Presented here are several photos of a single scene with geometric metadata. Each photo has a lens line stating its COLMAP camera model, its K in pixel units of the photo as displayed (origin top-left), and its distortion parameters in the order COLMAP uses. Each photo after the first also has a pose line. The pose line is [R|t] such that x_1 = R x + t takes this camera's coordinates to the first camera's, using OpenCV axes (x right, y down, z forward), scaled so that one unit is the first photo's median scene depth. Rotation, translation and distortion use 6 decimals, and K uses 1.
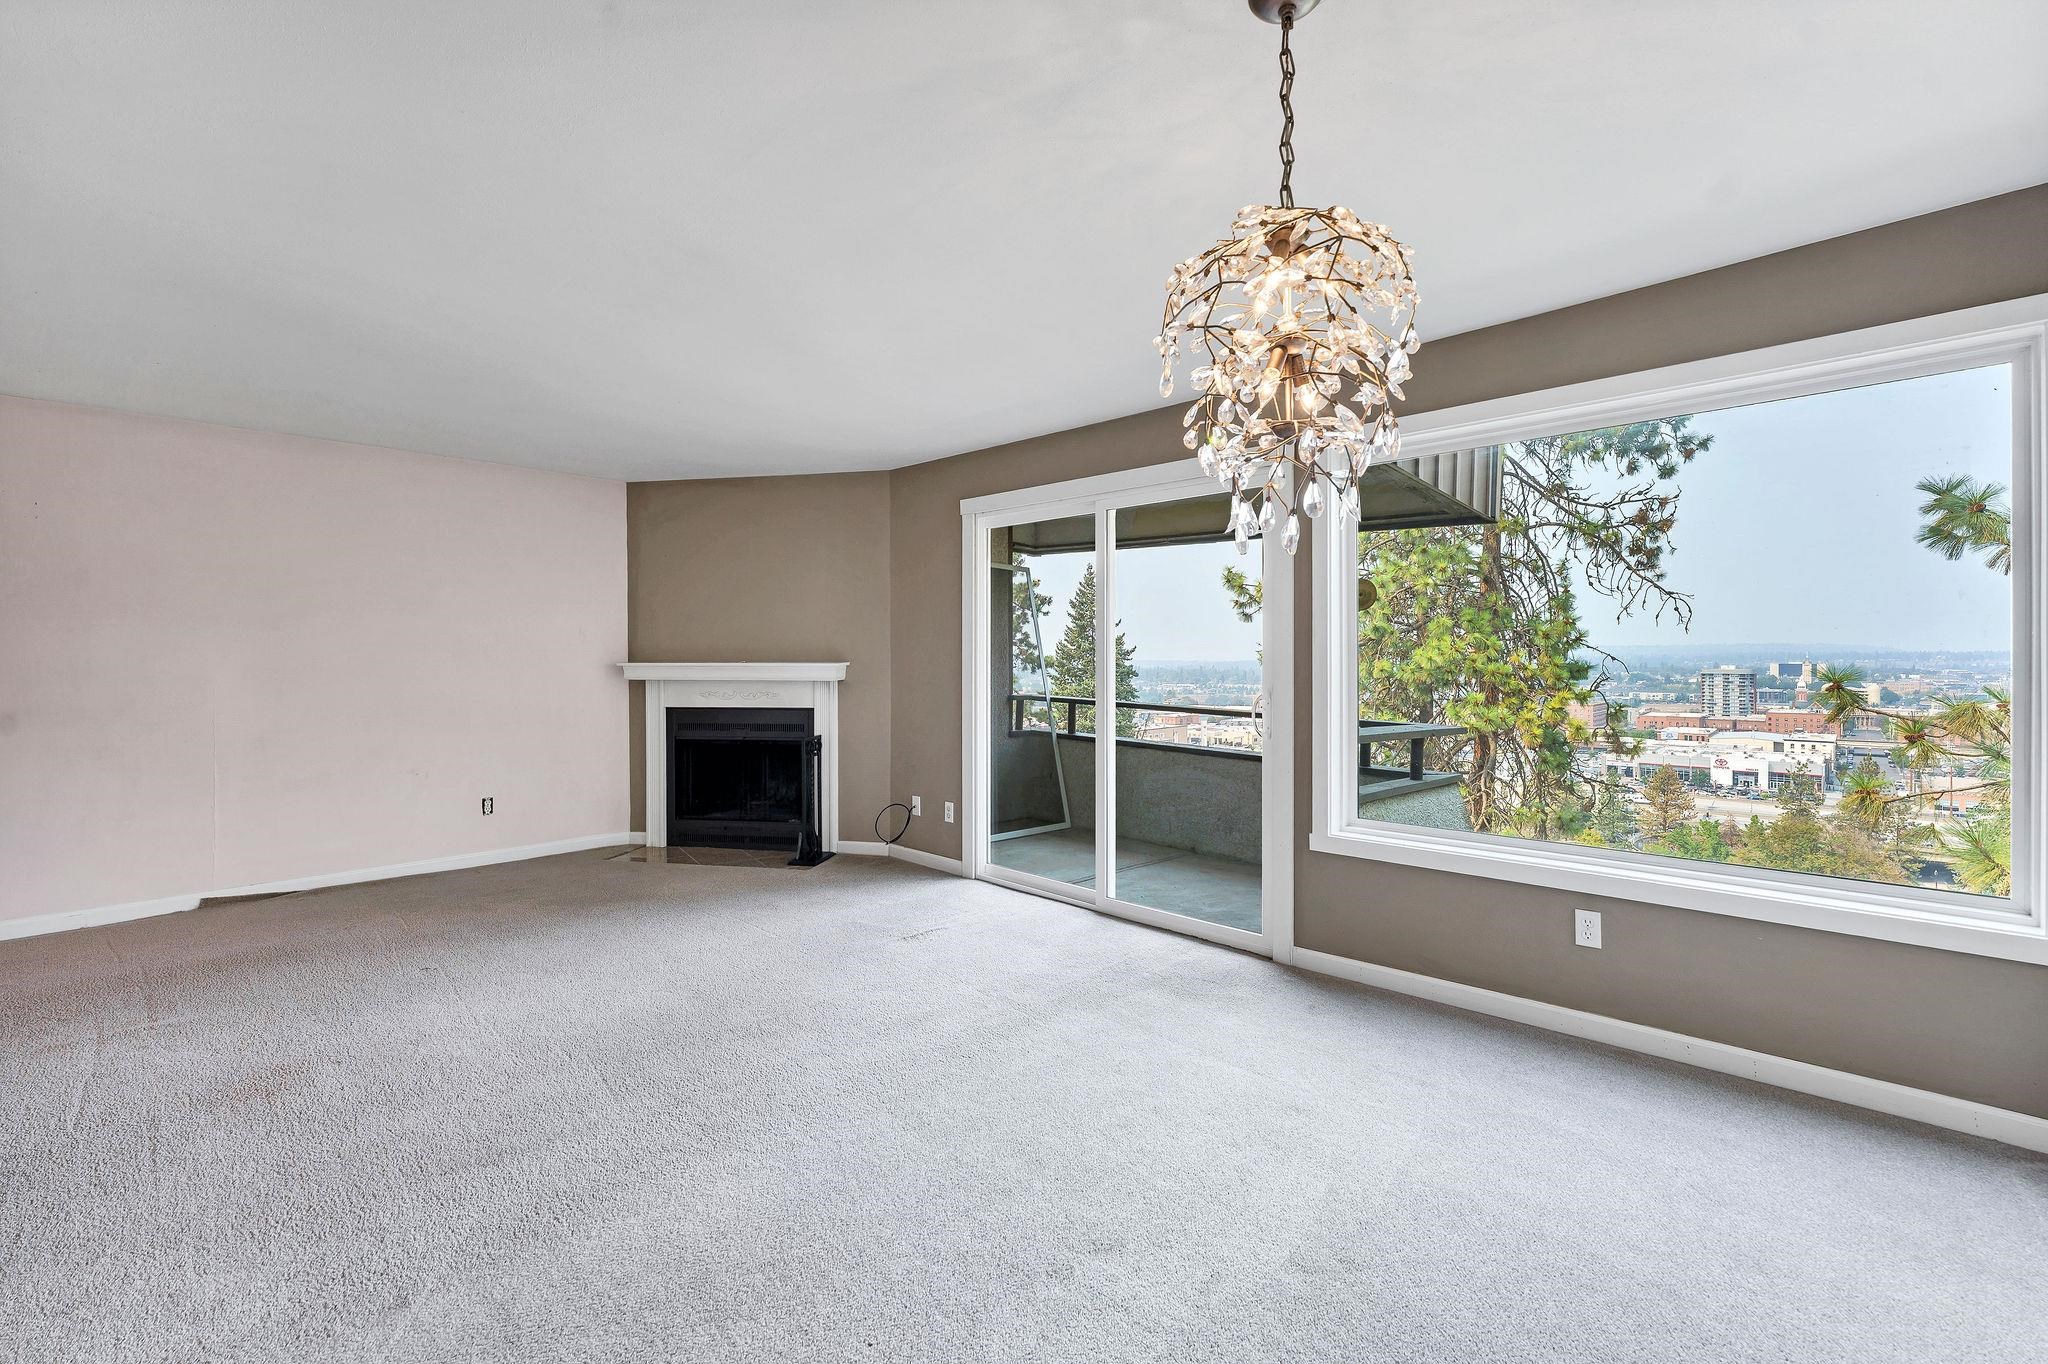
lens RADIAL K [[858.3, 0, 1132.2], [0, 858.3, 659.1], [0, 0, 1]] dist [0.000398, 0.000461]
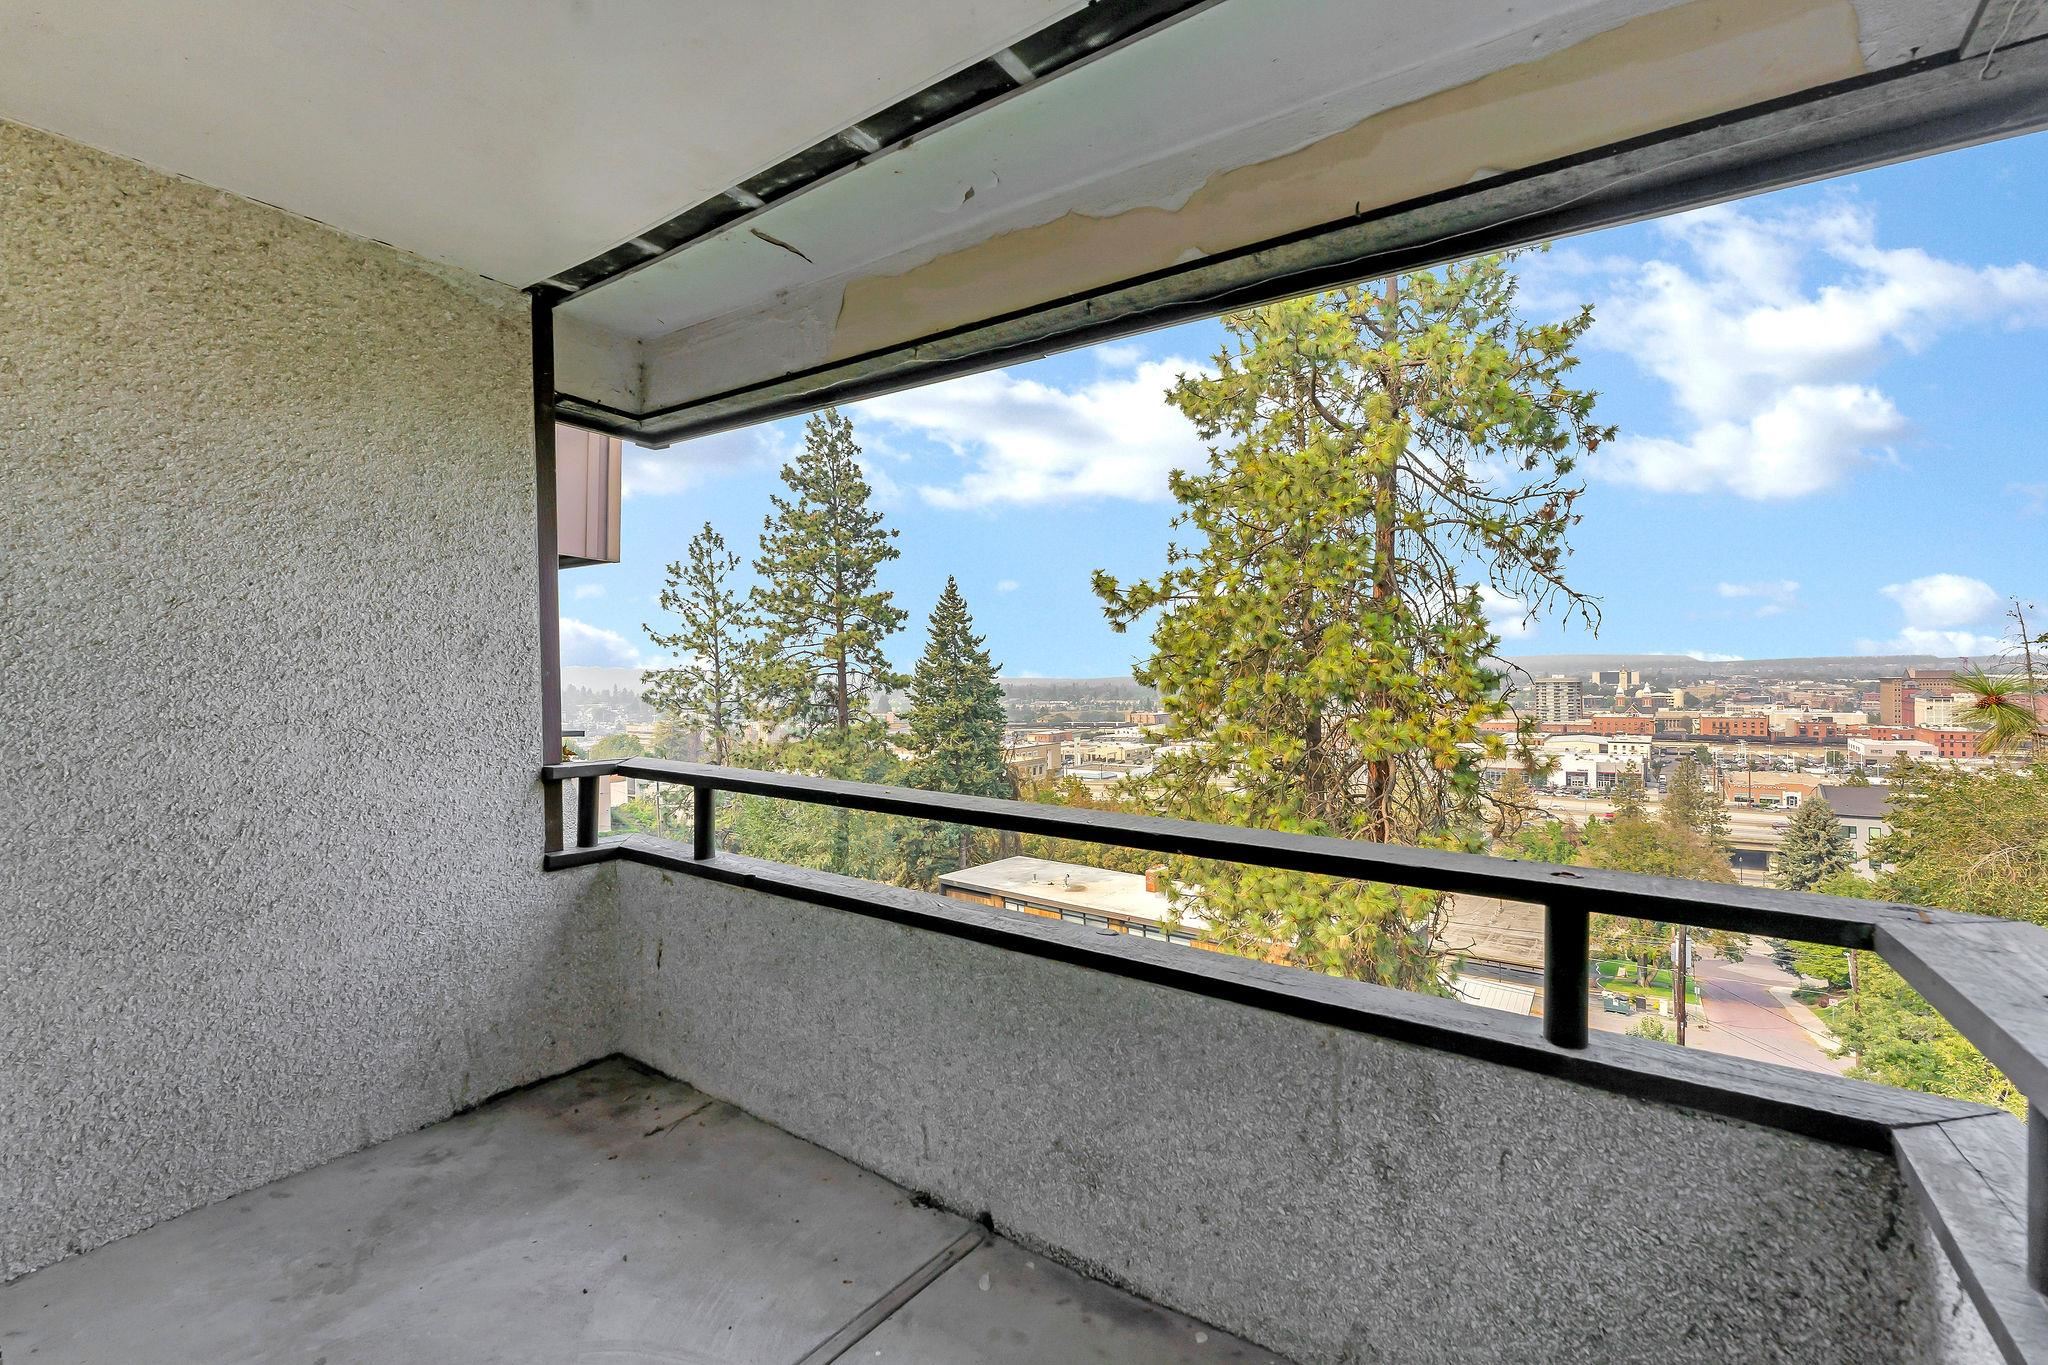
lens RADIAL K [[858.3, 0, 1127.5], [0, 858.3, 676.3], [0, 0, 1]] dist [0.000398, 0.000461]
pose [[0.989718, -0.014985, 0.142247, 0.017419], [0.014947, 0.999887, 0.001338, 0.000681], [-0.142251, 0.000802, 0.989830, 0.142630]]
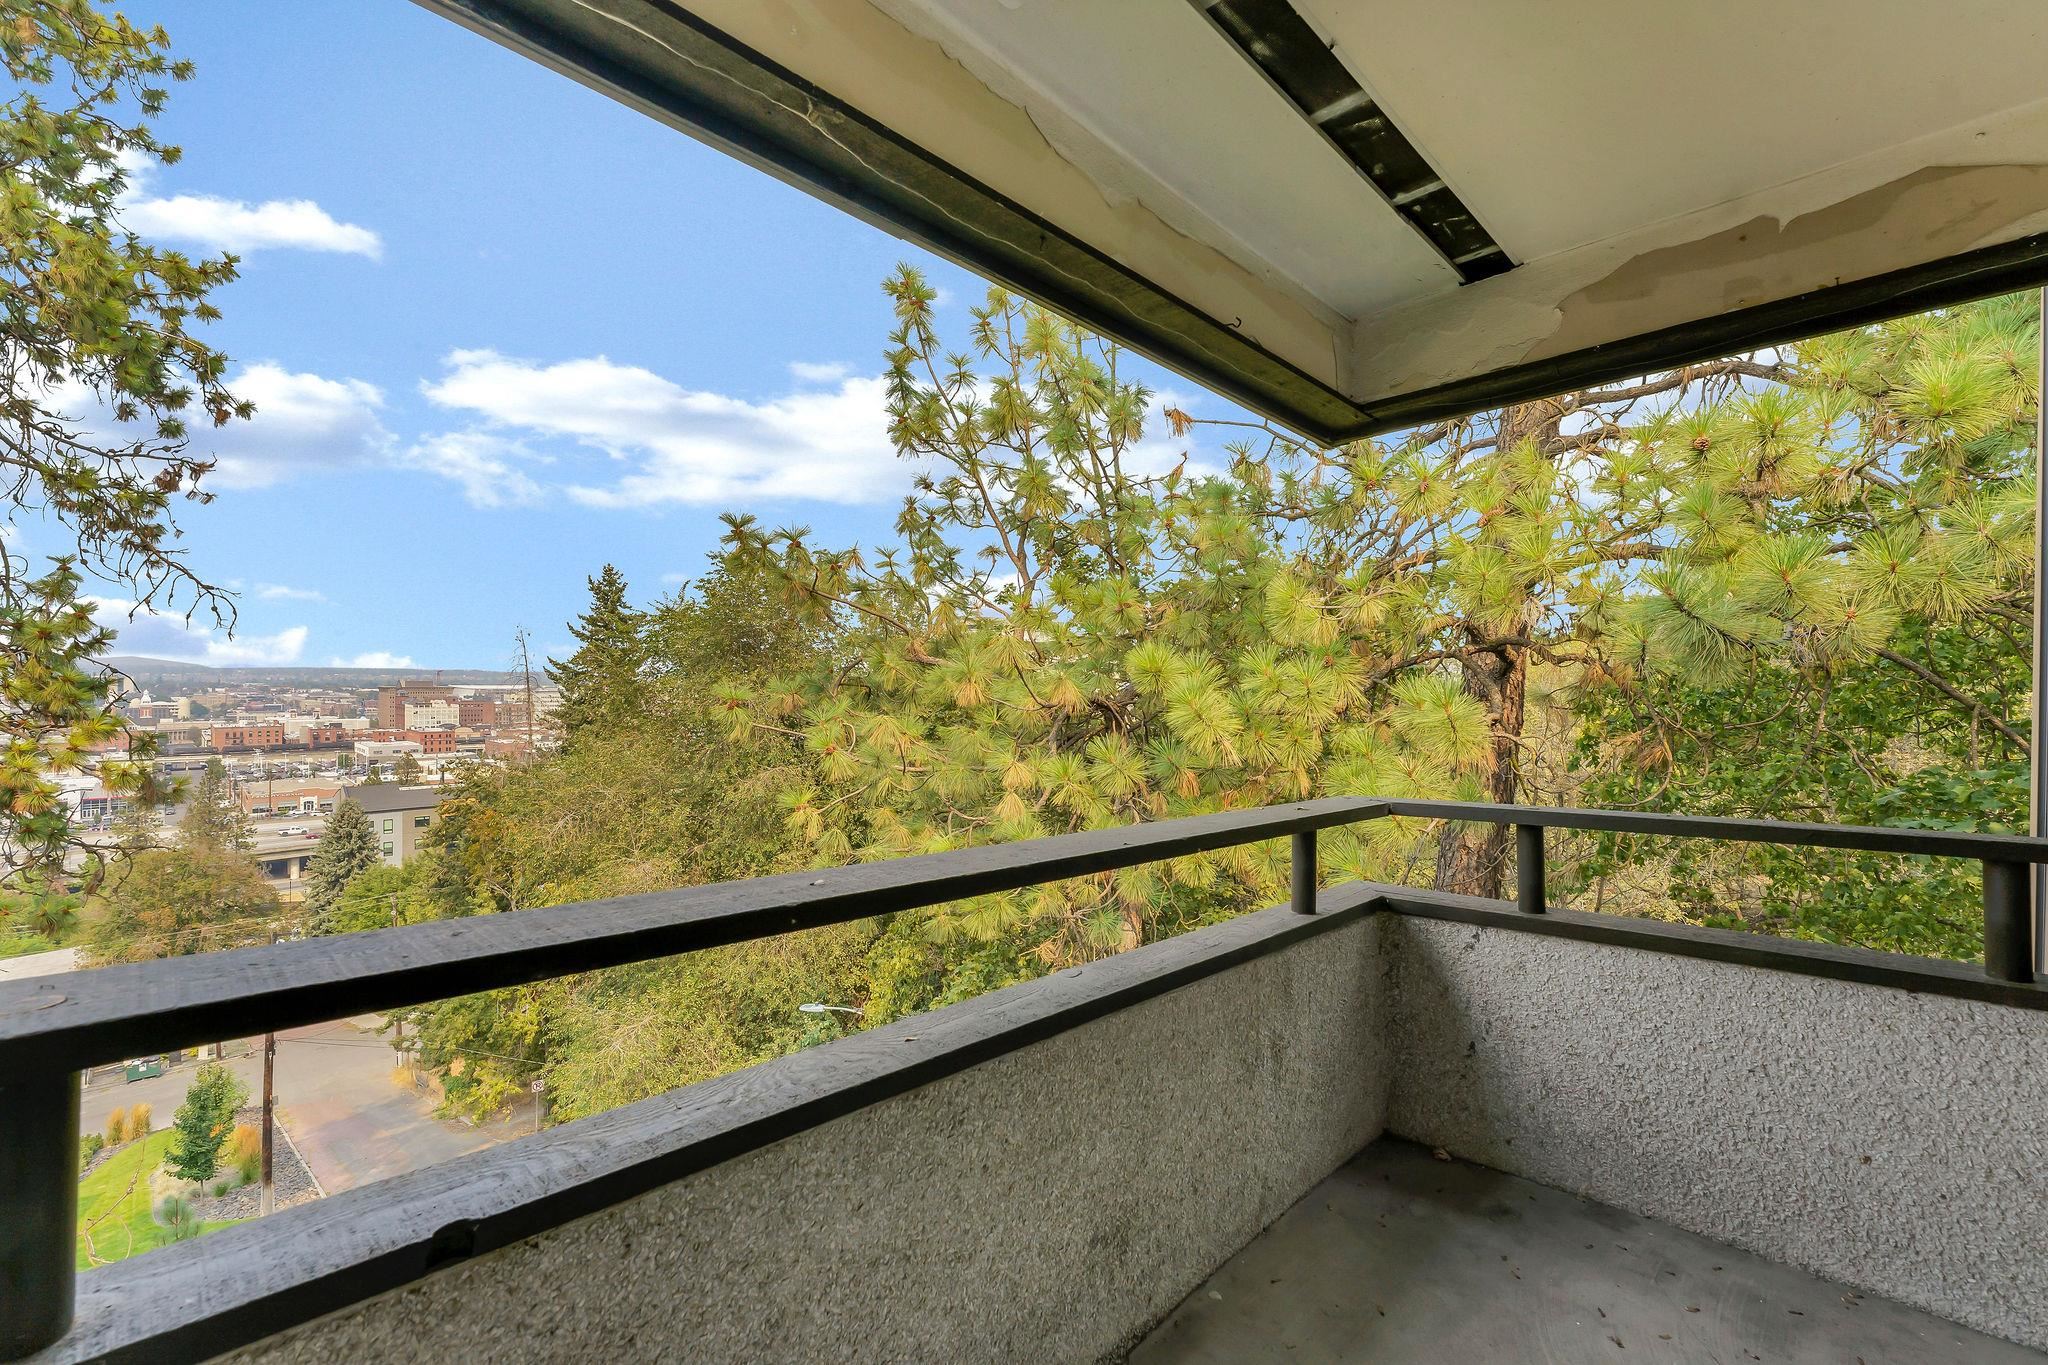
lens RADIAL K [[858.3, 0, 913.1], [0, 858.3, 684.2], [0, 0, 1]] dist [0.000398, 0.000461]
pose [[0.152119, -0.005298, 0.988348, -0.039680], [-0.007453, 0.999951, 0.006507, 0.000567], [-0.988334, -0.008356, 0.152072, 0.217810]]
